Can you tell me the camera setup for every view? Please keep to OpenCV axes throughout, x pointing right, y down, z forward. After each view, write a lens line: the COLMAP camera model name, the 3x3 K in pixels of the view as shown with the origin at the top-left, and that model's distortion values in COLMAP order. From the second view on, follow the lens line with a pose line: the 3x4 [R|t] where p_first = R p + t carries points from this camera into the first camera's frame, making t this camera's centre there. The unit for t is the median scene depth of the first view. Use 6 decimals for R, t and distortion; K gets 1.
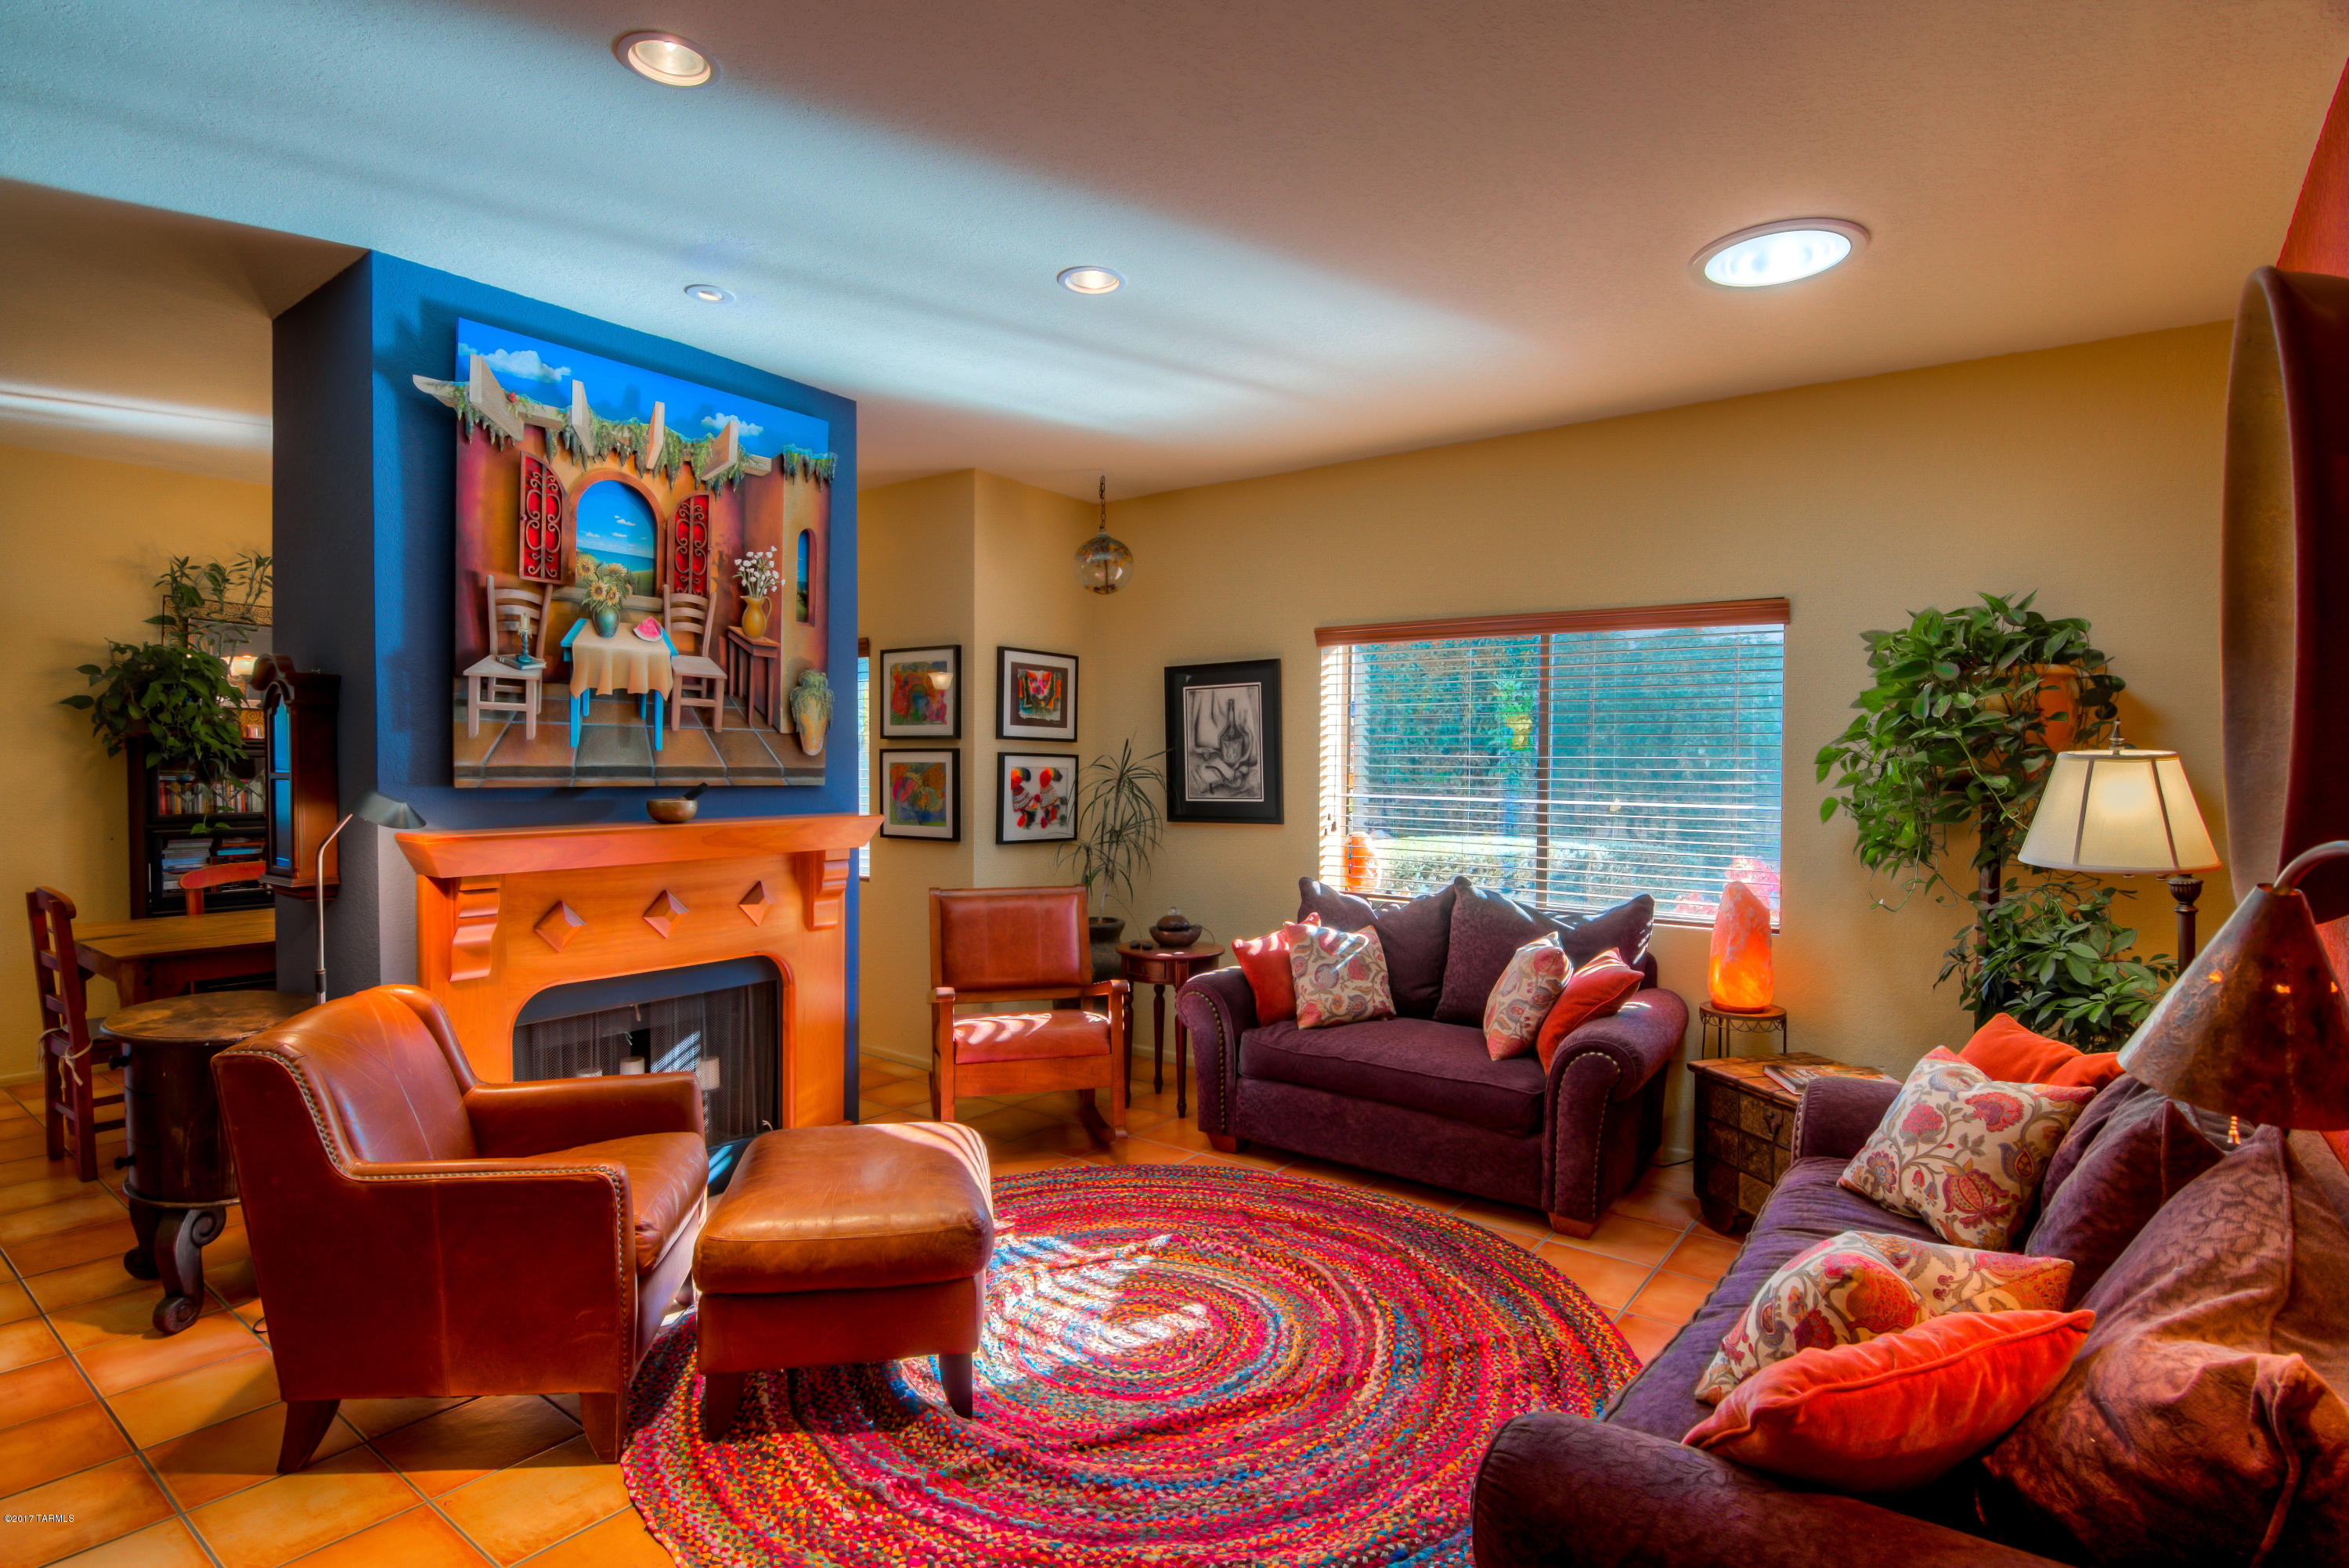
lens RADIAL K [[1164.2, 0, 1173.0], [0, 1164.2, 761.8], [0, 0, 1]] dist [-0.003568, -0.001310]
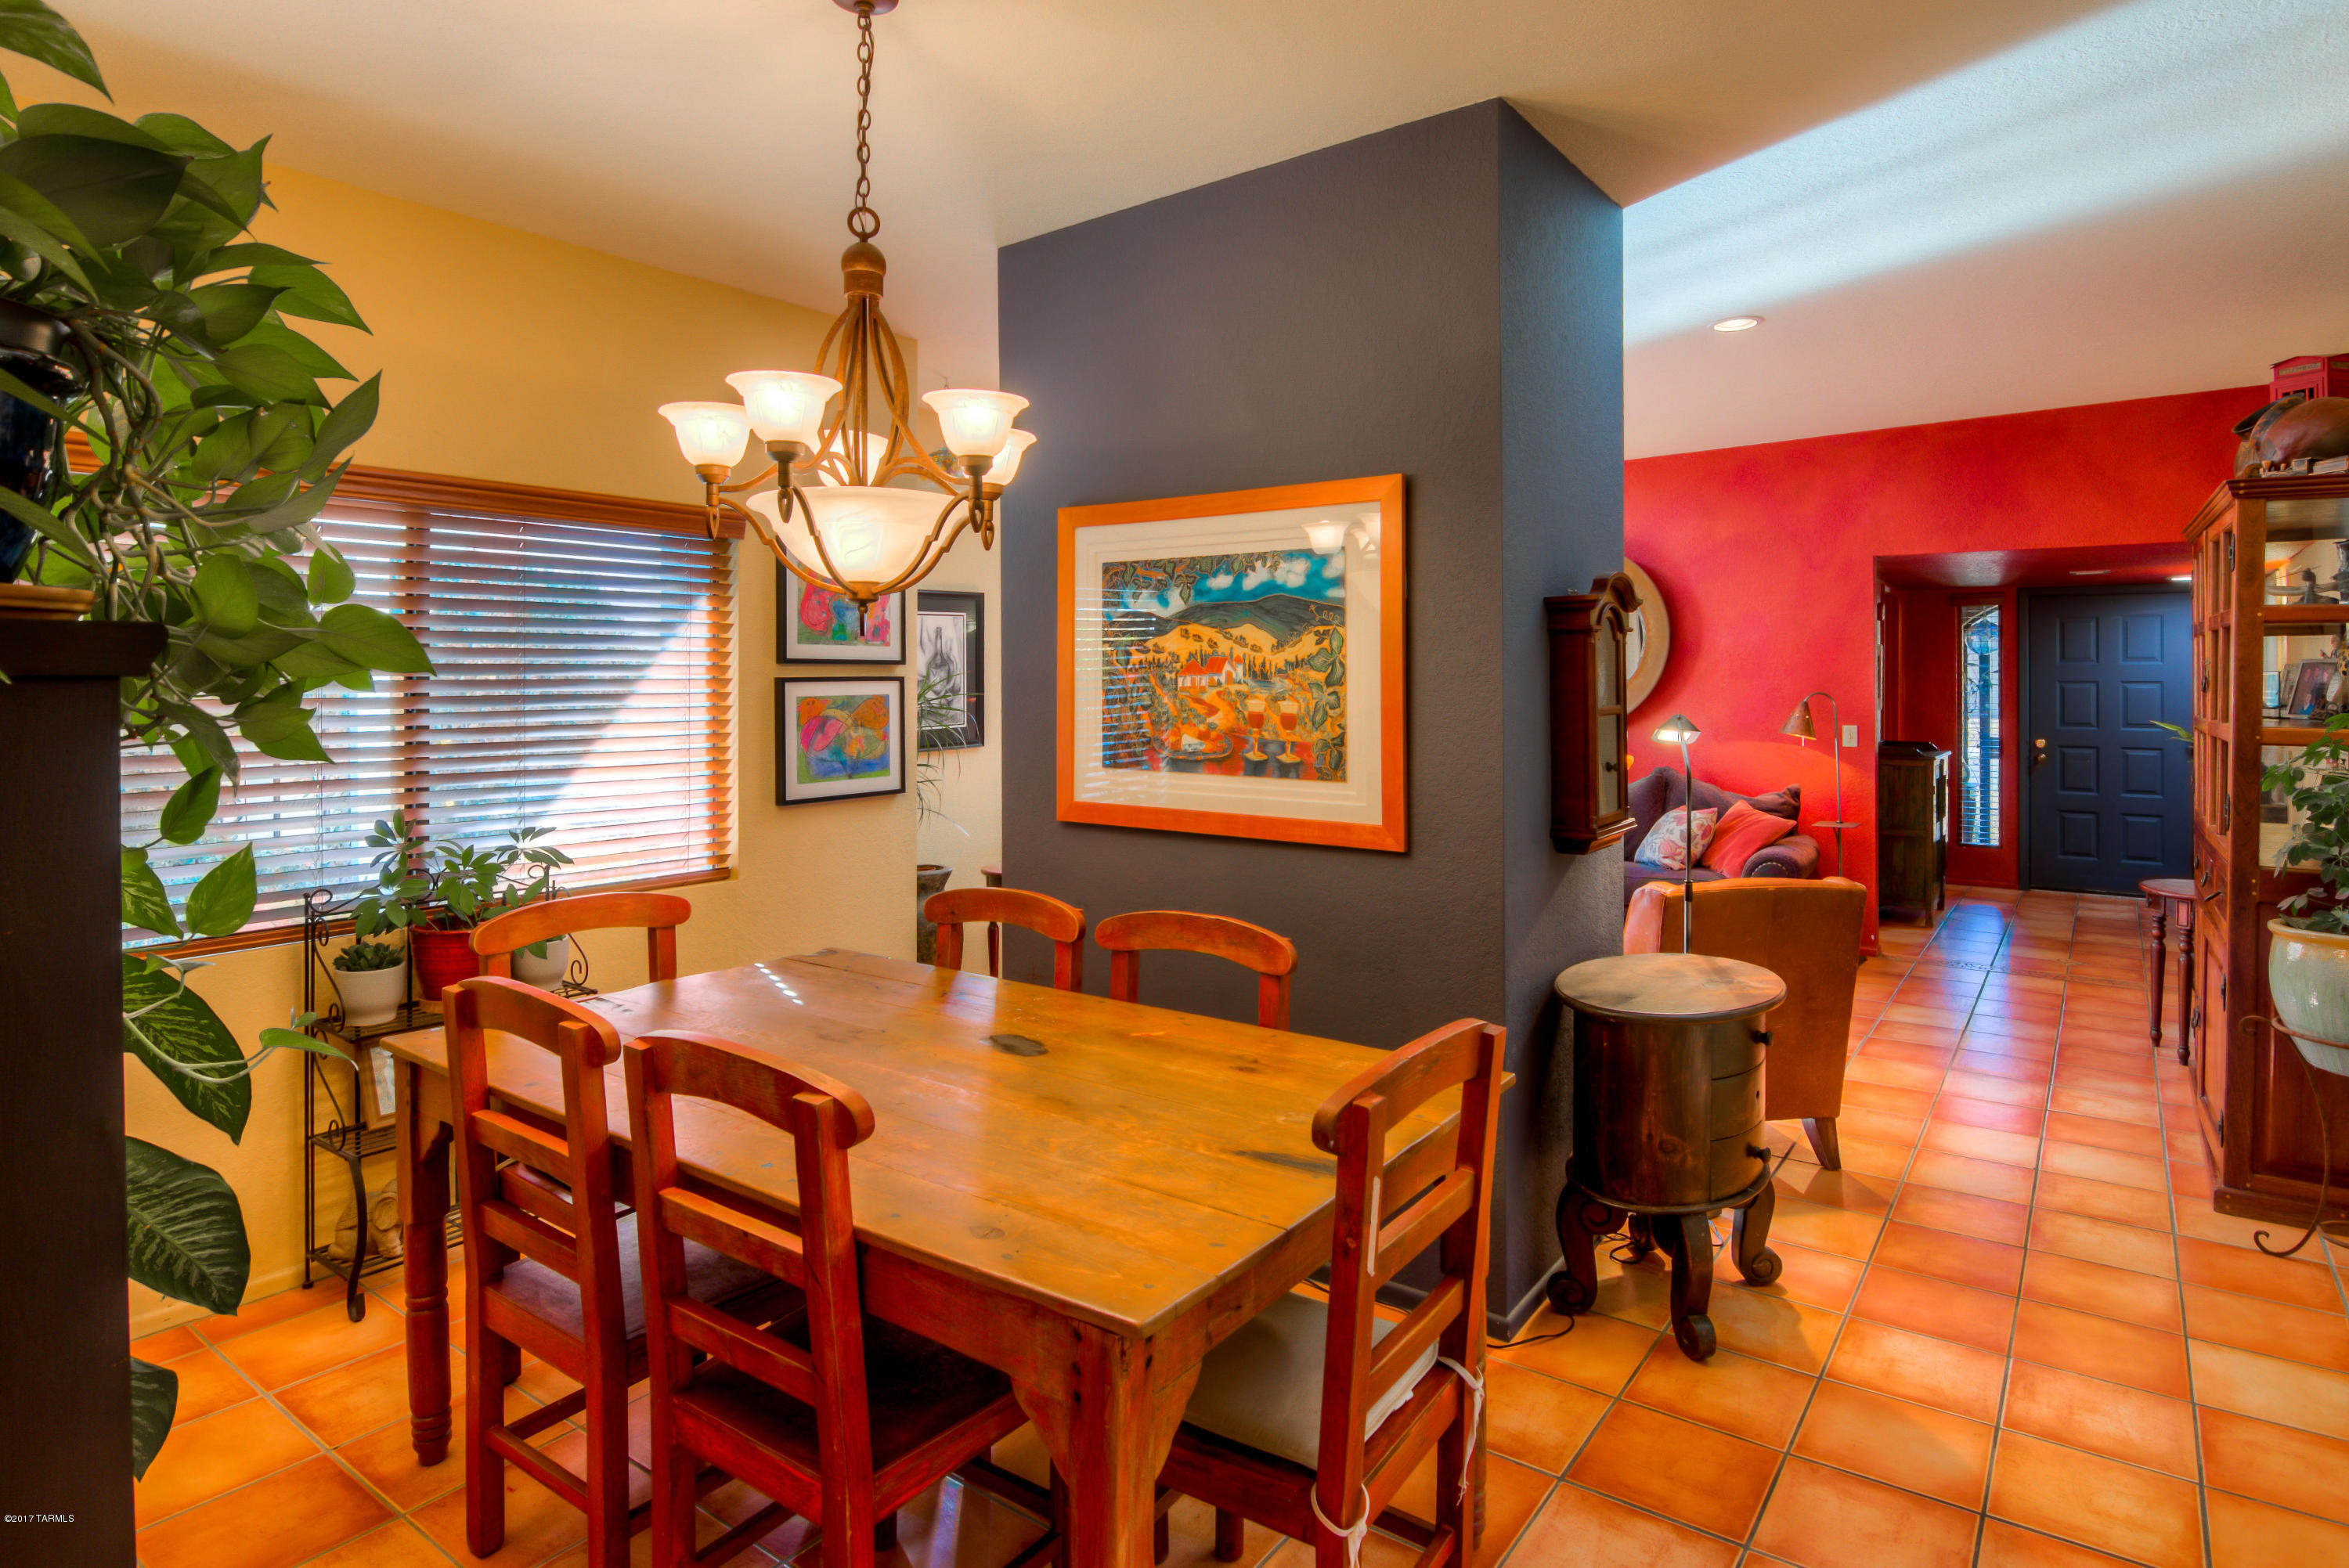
lens RADIAL K [[1221.4, 0, 1211.7], [0, 1221.4, 652.0], [0, 0, 1]] dist [0.001148, 0.000228]
pose [[-0.005054, 0.019732, 0.999793, -1.012167], [0.016527, 0.999670, -0.019646, -0.008298], [-0.999851, 0.016425, -0.005378, 0.782582]]
